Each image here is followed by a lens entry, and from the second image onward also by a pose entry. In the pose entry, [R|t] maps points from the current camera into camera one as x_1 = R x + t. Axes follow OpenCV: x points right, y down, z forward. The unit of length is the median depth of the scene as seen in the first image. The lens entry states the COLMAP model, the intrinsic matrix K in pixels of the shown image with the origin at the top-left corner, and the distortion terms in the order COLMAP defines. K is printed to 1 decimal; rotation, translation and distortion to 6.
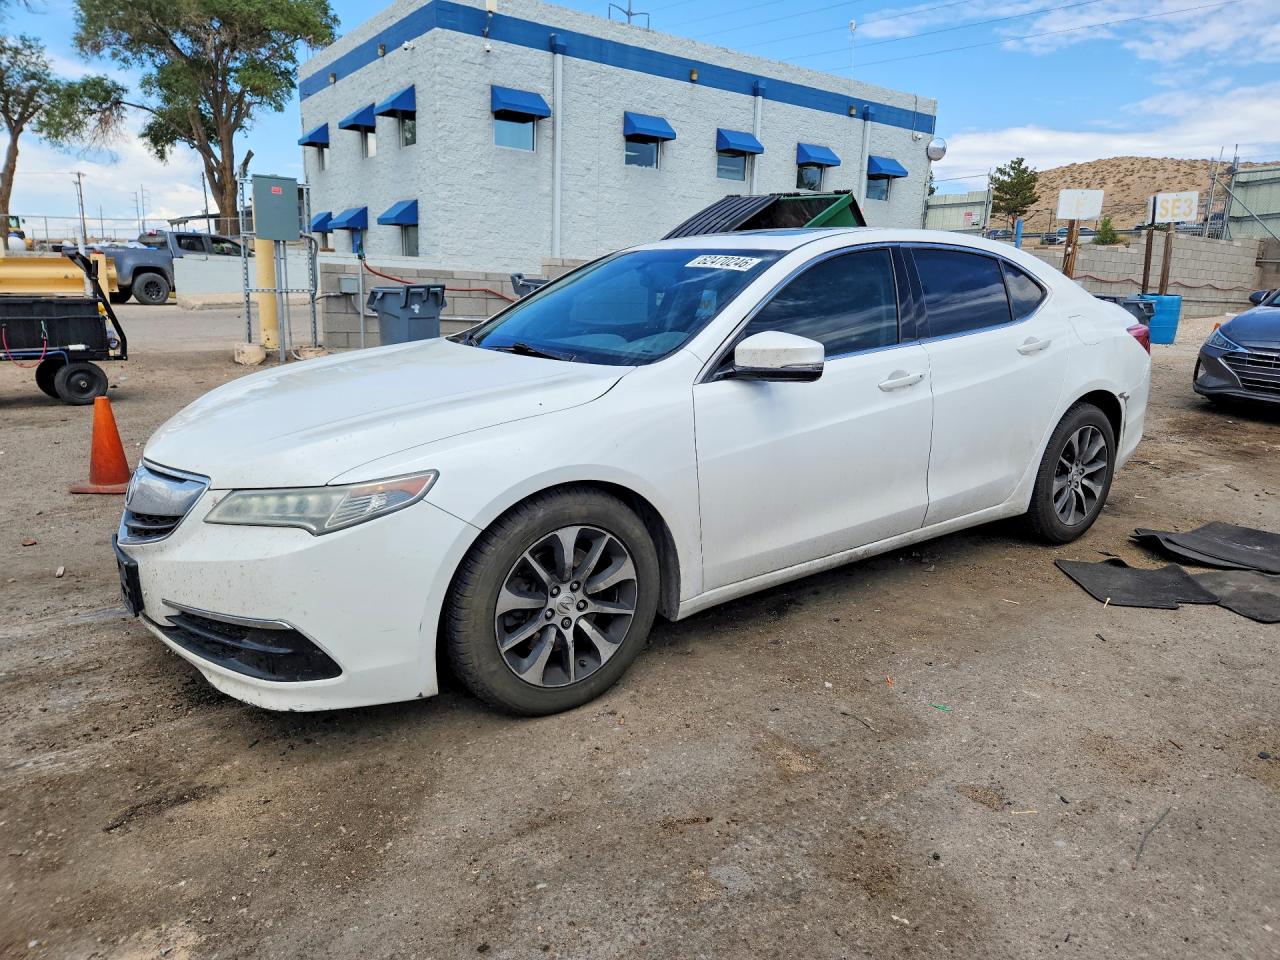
lens RADIAL K [[973.0, 0, 640.0], [0, 973.0, 480.0], [0, 0, 1]] dist [0.067711, -0.074936]
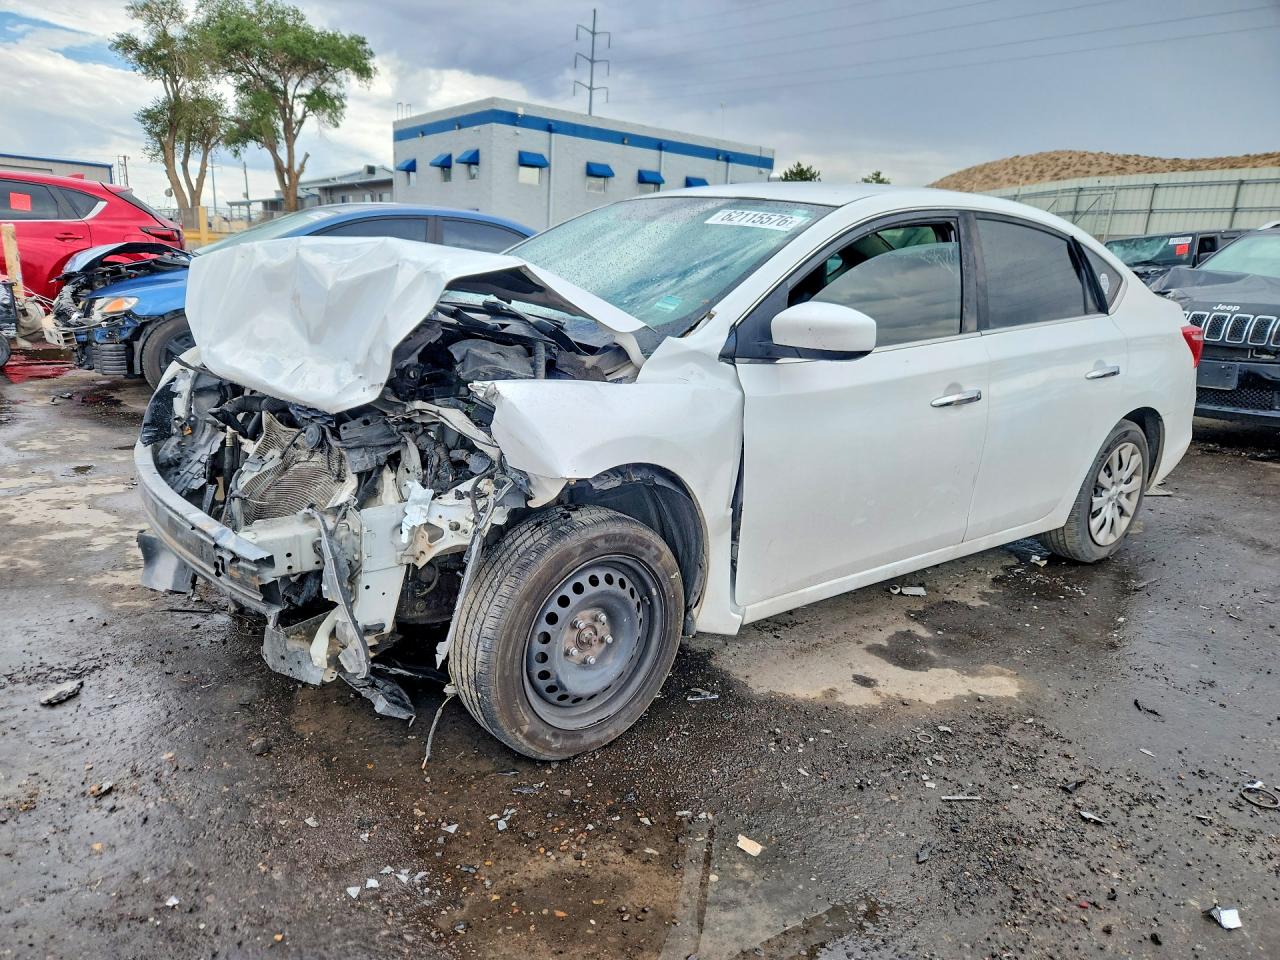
lens RADIAL K [[973.0, 0, 640.0], [0, 973.0, 480.0], [0, 0, 1]] dist [0.067711, -0.074936]
pose [[0.999196, 0.009402, 0.038961, 0.008292], [-0.010130, 0.999777, 0.018525, 0.085700], [-0.038778, -0.018905, 0.999069, -0.386333]]
